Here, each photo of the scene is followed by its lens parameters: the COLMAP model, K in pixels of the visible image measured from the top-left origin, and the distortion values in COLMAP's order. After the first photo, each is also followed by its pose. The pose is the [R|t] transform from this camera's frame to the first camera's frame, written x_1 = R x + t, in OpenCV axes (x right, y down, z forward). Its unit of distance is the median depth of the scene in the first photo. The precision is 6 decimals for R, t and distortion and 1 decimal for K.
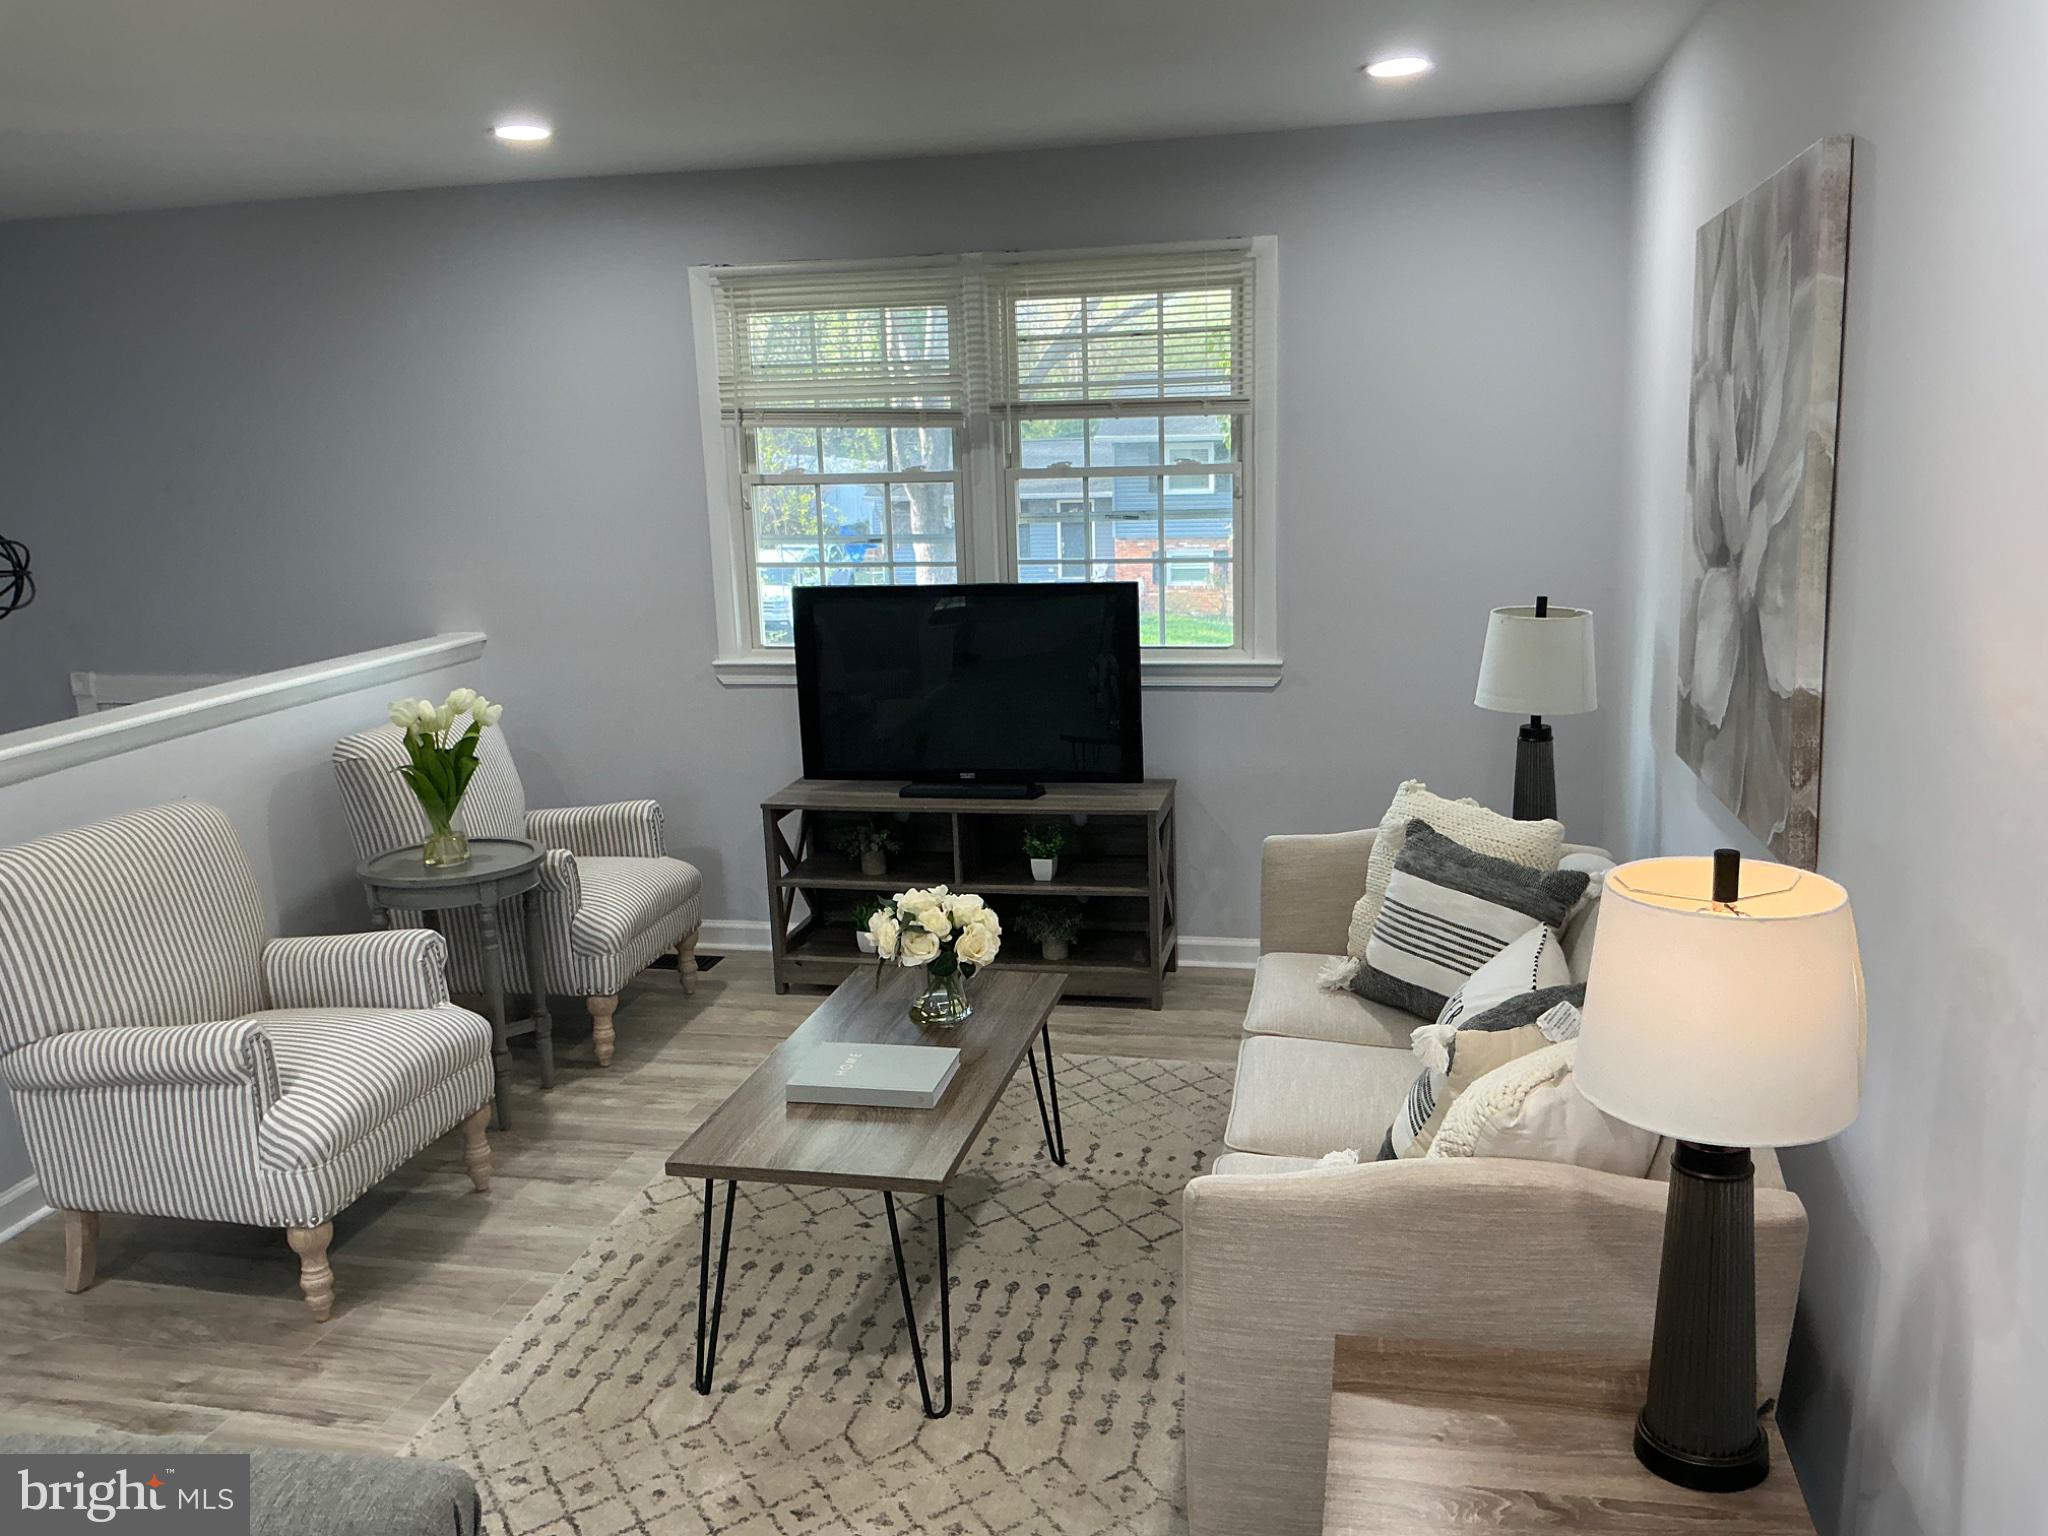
lens RADIAL K [[1717.6, 0, 1011.5], [0, 1717.6, 775.3], [0, 0, 1]] dist [0.081909, -0.172346]
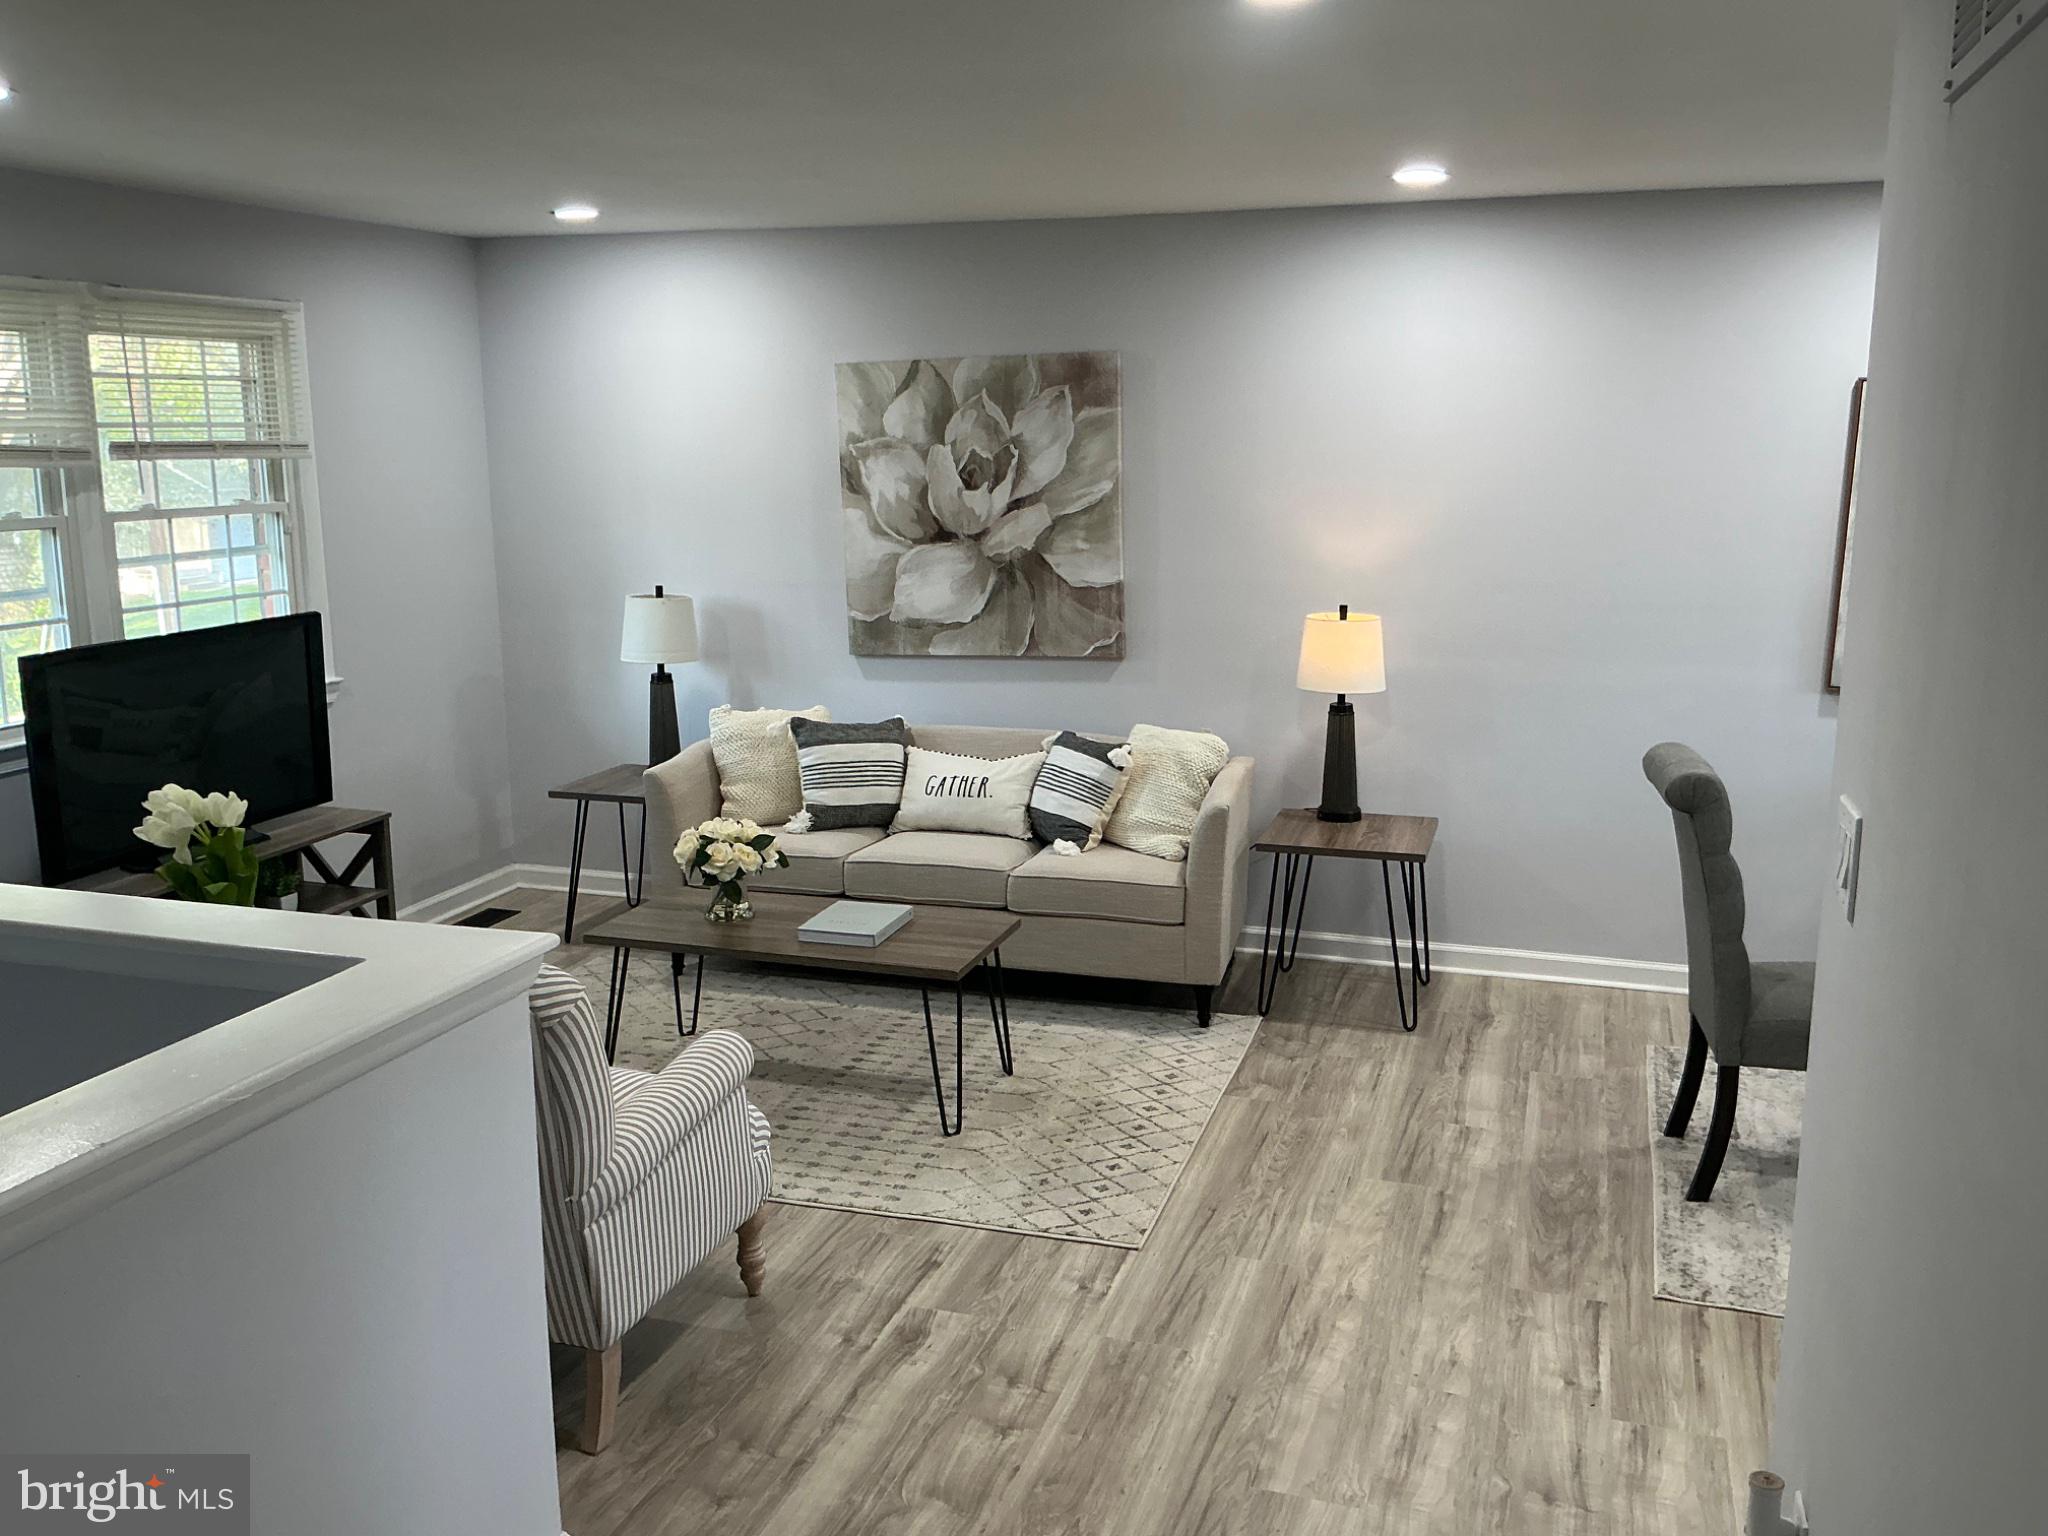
lens RADIAL K [[1717.6, 0, 1011.3], [0, 1717.6, 767.5], [0, 0, 1]] dist [0.081909, -0.172346]
pose [[0.100662, -0.153242, 0.983048, -0.924008], [0.207278, 0.969616, 0.129923, -0.065856], [-0.973090, 0.190686, 0.129367, 0.441551]]
